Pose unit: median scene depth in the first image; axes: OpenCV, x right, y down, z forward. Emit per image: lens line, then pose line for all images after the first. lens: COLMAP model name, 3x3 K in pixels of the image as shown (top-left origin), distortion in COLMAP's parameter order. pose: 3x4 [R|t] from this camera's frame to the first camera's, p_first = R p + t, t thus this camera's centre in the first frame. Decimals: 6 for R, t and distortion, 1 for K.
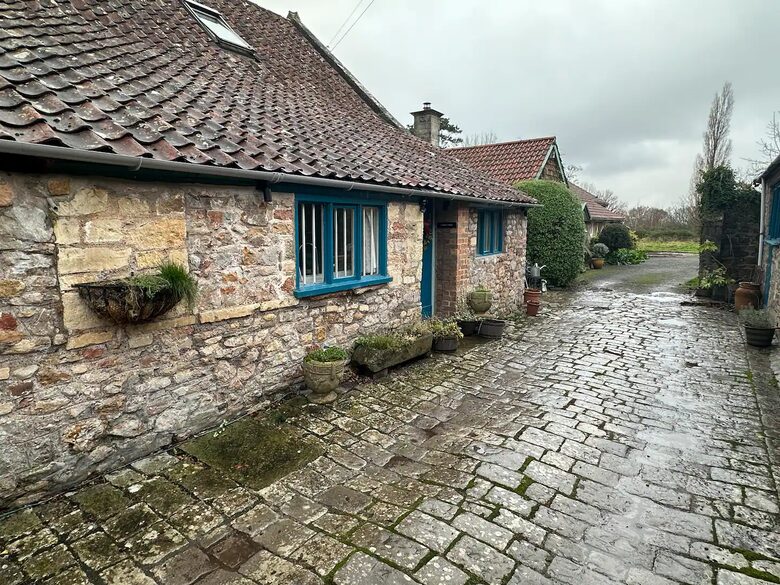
lens RADIAL K [[463.3, 0, 390.0], [0, 463.3, 292.5], [0, 0, 1]] dist [0.002380, 0.000328]
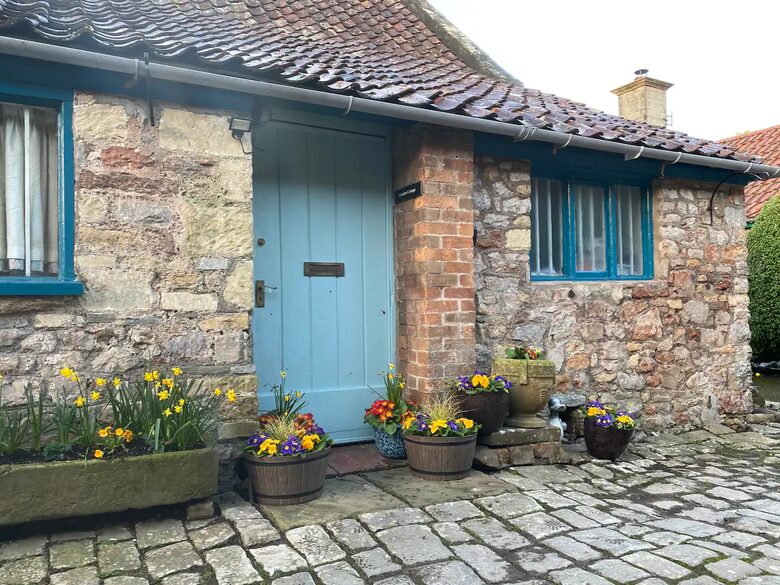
lens RADIAL K [[608.6, 0, 396.4], [0, 608.6, 304.0], [0, 0, 1]] dist [0.027876, -0.049774]
pose [[0.893568, -0.019215, -0.448516, 0.418891], [-0.049284, 0.988846, -0.140552, 0.037224], [0.446214, 0.147697, 0.882654, 0.613109]]
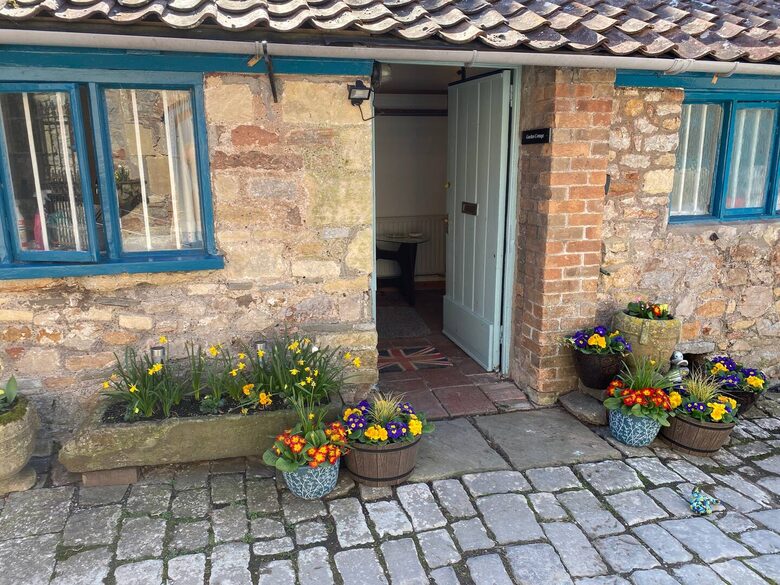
lens RADIAL K [[591.1, 0, 388.6], [0, 591.1, 312.6], [0, 0, 1]] dist [0.004330, -0.004193]
pose [[0.761855, 0.151615, -0.629753, 0.427832], [-0.085507, 0.987253, 0.134240, -0.064187], [0.642078, -0.048423, 0.765108, 0.618114]]
